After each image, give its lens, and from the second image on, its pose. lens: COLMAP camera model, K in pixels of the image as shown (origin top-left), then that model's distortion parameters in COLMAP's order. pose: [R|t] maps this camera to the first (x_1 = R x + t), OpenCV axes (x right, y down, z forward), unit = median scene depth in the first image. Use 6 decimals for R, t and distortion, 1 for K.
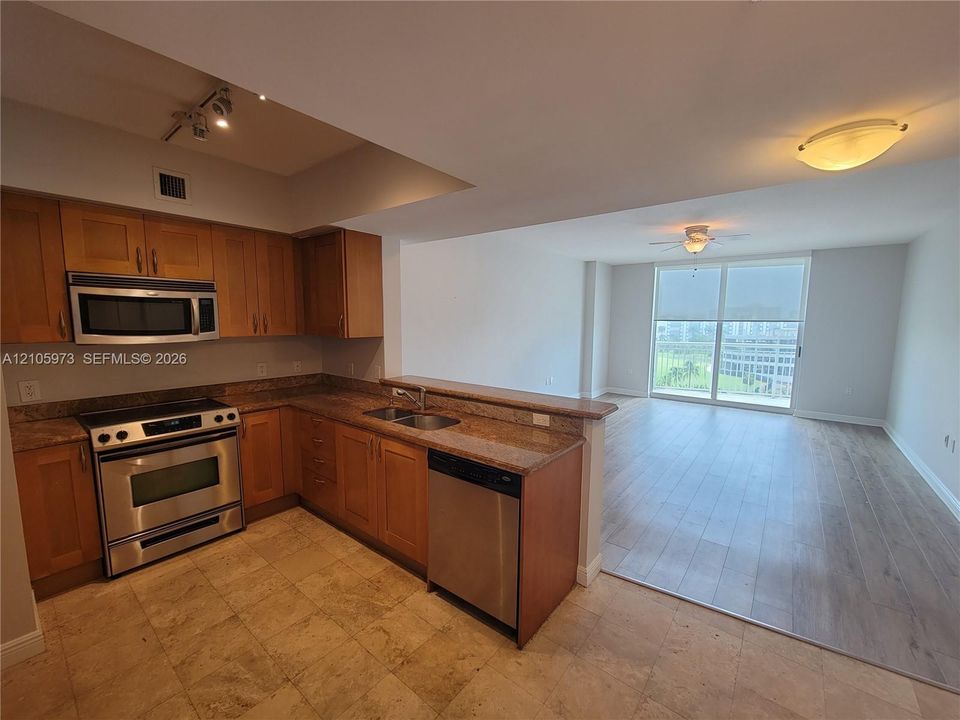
lens RADIAL K [[394.3, 0, 484.7], [0, 394.3, 365.9], [0, 0, 1]] dist [-0.002253, -0.000091]
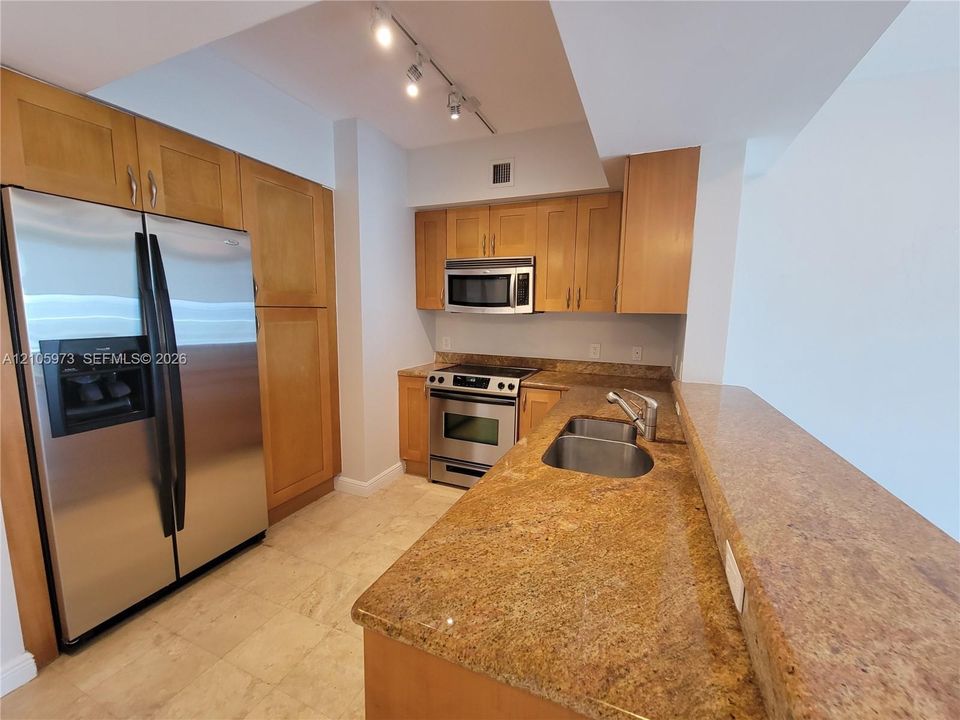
lens RADIAL K [[394.3, 0, 484.7], [0, 394.3, 365.9], [0, 0, 1]] dist [-0.002253, -0.000091]
pose [[0.259123, 0.130432, -0.956997, 0.310846], [-0.130135, 0.986519, 0.099219, -0.017526], [0.957037, 0.098829, 0.272604, 0.636937]]
